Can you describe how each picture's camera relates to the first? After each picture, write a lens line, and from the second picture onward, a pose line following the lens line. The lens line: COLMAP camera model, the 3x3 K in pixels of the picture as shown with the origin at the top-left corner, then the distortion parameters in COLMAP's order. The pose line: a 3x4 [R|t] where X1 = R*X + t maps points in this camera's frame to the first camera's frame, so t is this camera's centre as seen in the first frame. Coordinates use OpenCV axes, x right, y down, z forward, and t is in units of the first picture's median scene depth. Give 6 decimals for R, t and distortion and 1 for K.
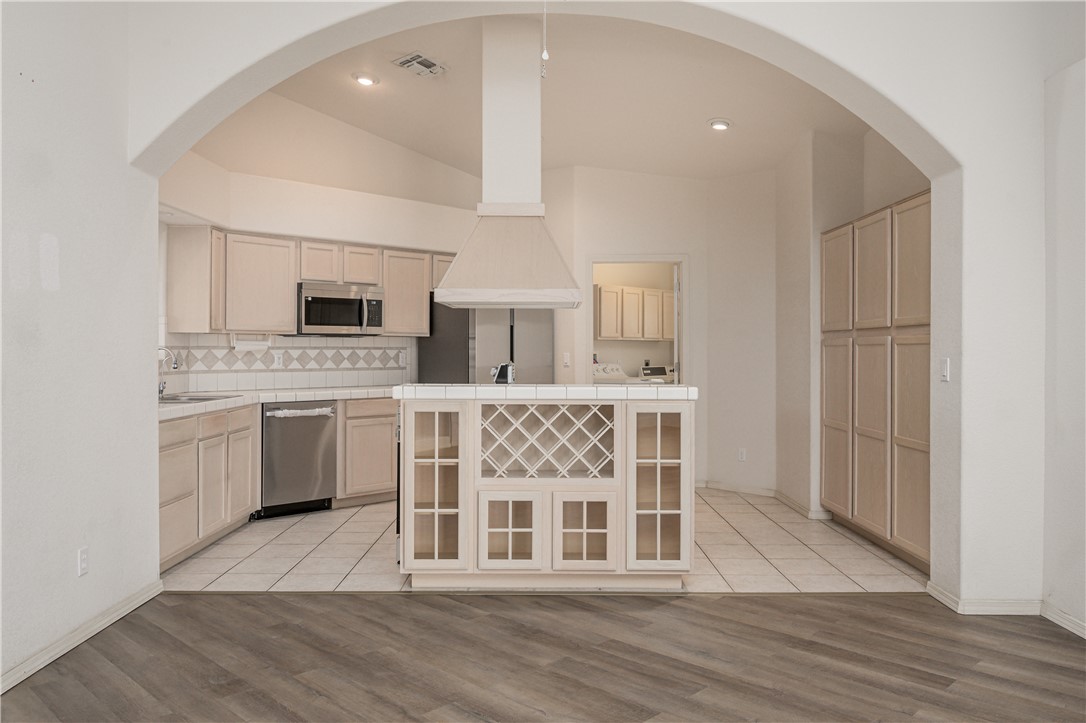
lens RADIAL K [[818.2, 0, 544.7], [0, 818.2, 352.2], [0, 0, 1]] dist [-0.006490, -0.010517]
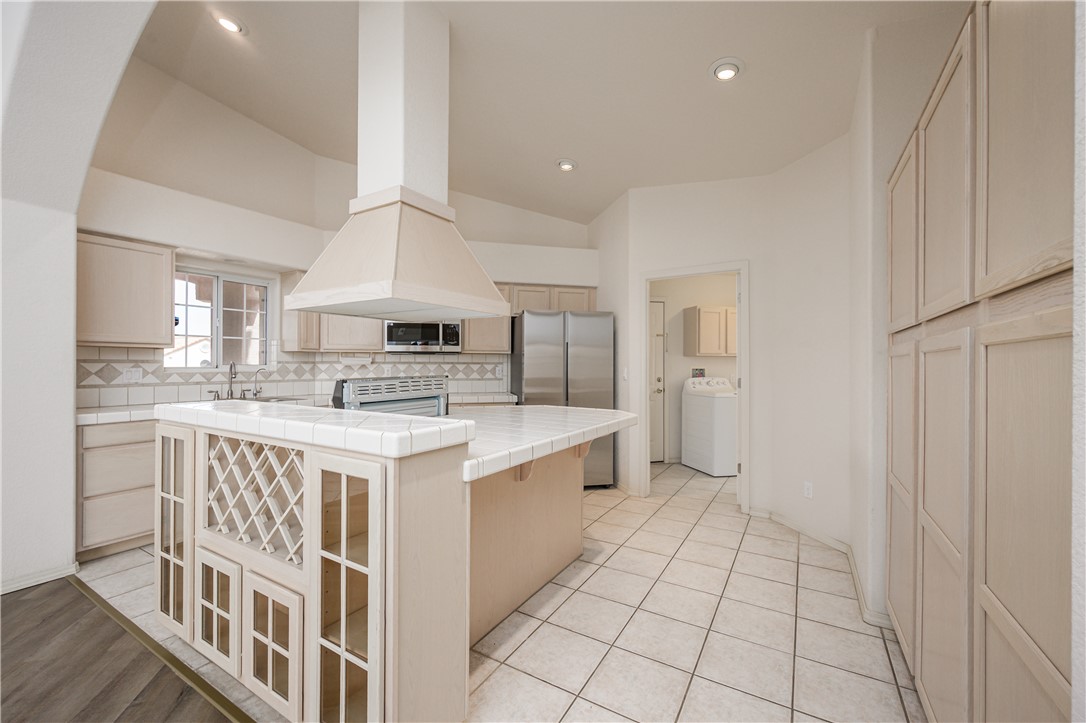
lens RADIAL K [[438.1, 0, 542.3], [0, 438.1, 366.5], [0, 0, 1]] dist [-0.002566, -0.000239]
pose [[0.857083, 0.001656, -0.515175, 0.279212], [-0.002832, 0.999995, -0.001498, 0.000975], [0.515170, 0.002743, 0.857084, 0.559465]]
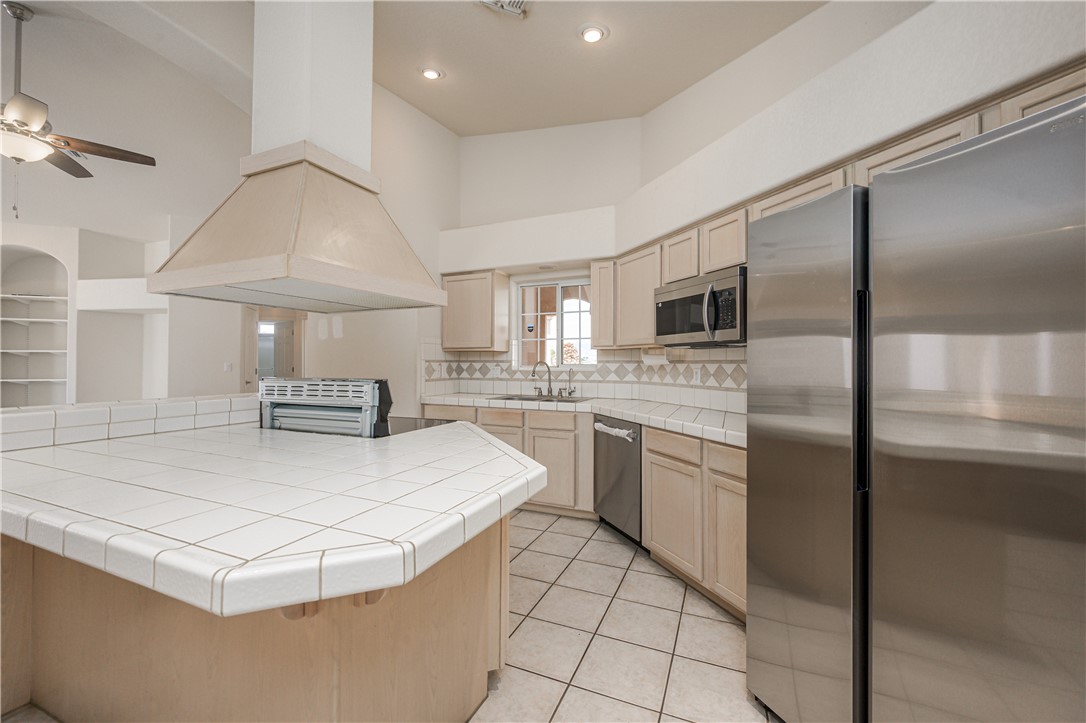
lens RADIAL K [[438.1, 0, 542.1], [0, 438.1, 361.3], [0, 0, 1]] dist [-0.002566, -0.000239]
pose [[-0.395860, -0.007641, -0.918279, 0.197257], [-0.008791, 0.999951, -0.004530, -0.002238], [0.918269, 0.006280, -0.395908, 1.118285]]
